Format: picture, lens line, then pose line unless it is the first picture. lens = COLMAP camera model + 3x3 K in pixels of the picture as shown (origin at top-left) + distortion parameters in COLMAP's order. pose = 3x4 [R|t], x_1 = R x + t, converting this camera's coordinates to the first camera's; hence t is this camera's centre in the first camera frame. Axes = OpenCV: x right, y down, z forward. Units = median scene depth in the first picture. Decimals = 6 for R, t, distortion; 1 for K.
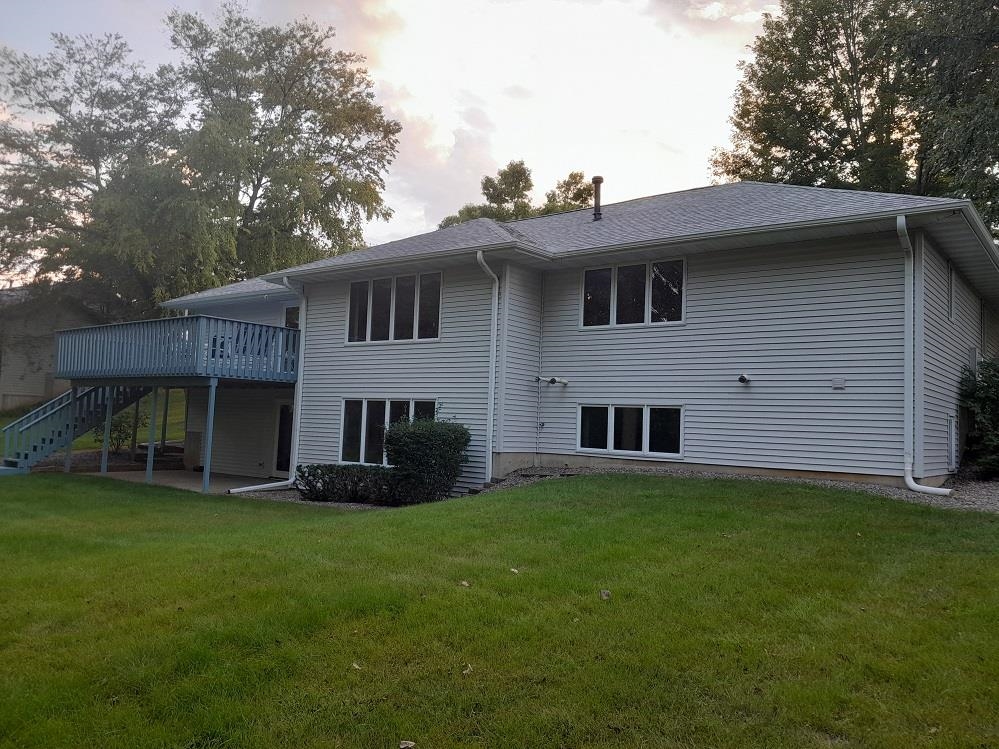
lens RADIAL K [[786.9, 0, 499.5], [0, 786.9, 374.5], [0, 0, 1]] dist [0.010670, 0.001697]
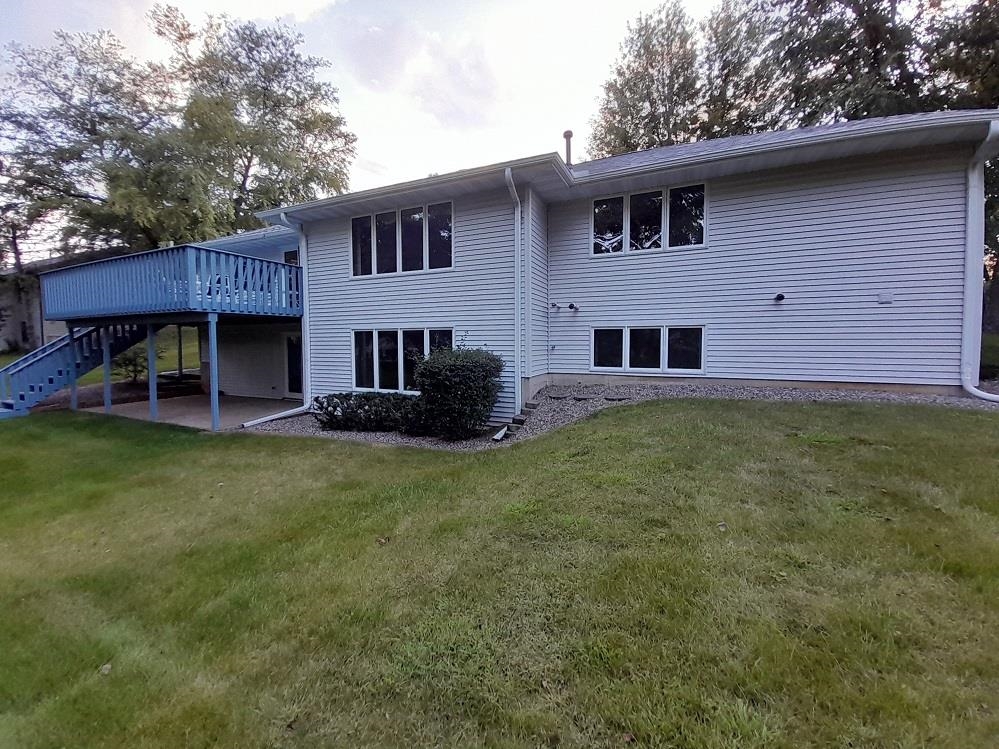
lens RADIAL K [[391.9, 0, 495.4], [0, 391.9, 365.1], [0, 0, 1]] dist [0.000042, -0.007302]
pose [[0.972282, -0.055016, 0.227246, -0.138275], [0.025667, 0.991163, 0.130141, 0.014133], [-0.232398, -0.120701, 0.965102, 0.452695]]
